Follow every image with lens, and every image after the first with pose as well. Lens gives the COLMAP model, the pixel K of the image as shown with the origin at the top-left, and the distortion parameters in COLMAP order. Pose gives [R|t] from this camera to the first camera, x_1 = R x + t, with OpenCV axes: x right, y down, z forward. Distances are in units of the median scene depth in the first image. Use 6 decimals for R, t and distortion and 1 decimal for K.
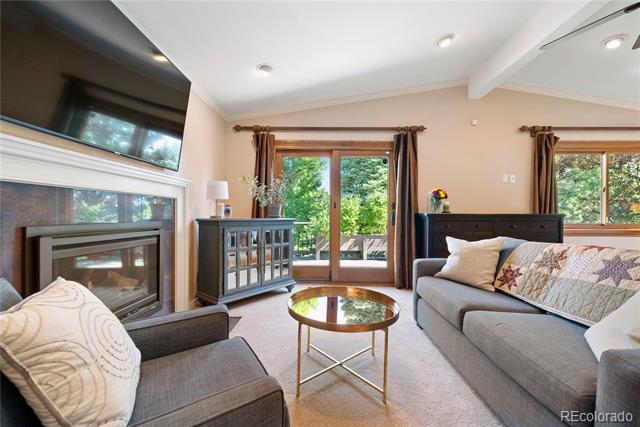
lens RADIAL K [[259.9, 0, 320.0], [0, 259.9, 213.5], [0, 0, 1]] dist [0.000119, 0.000180]
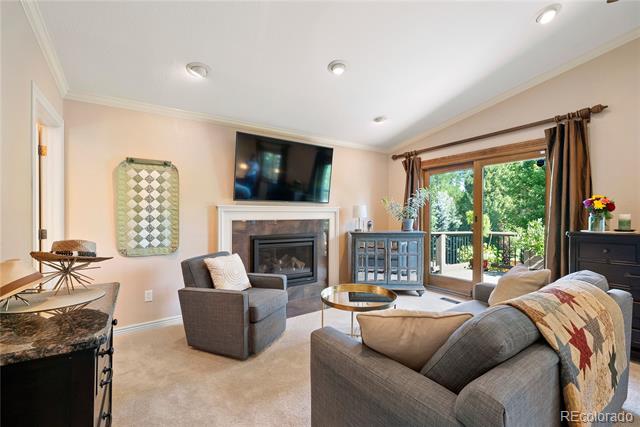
lens RADIAL K [[268.7, 0, 328.9], [0, 268.7, 217.2], [0, 0, 1]] dist [-0.000280, 0.000086]
pose [[0.586622, -0.010146, -0.809798, 0.550277], [0.012288, 0.999918, -0.003627, -0.041405], [0.809768, -0.007823, 0.586698, -0.013682]]
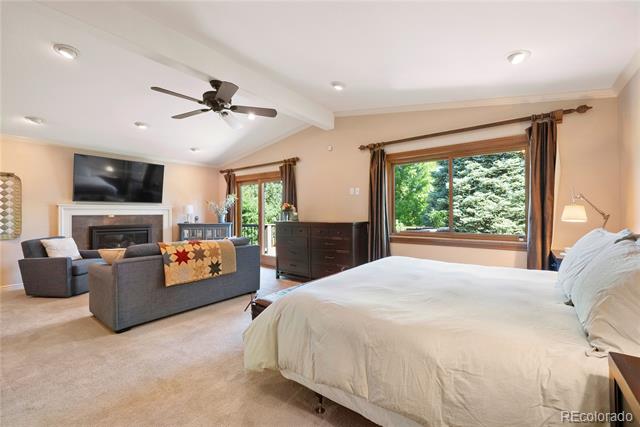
lens RADIAL K [[259.9, 0, 320.0], [0, 259.9, 213.5], [0, 0, 1]] dist [0.000119, 0.000180]
pose [[0.805758, -0.007328, -0.592200, 1.309790], [0.008908, 0.999960, -0.000254, -0.035420], [0.592178, -0.005070, 0.805791, -0.043420]]
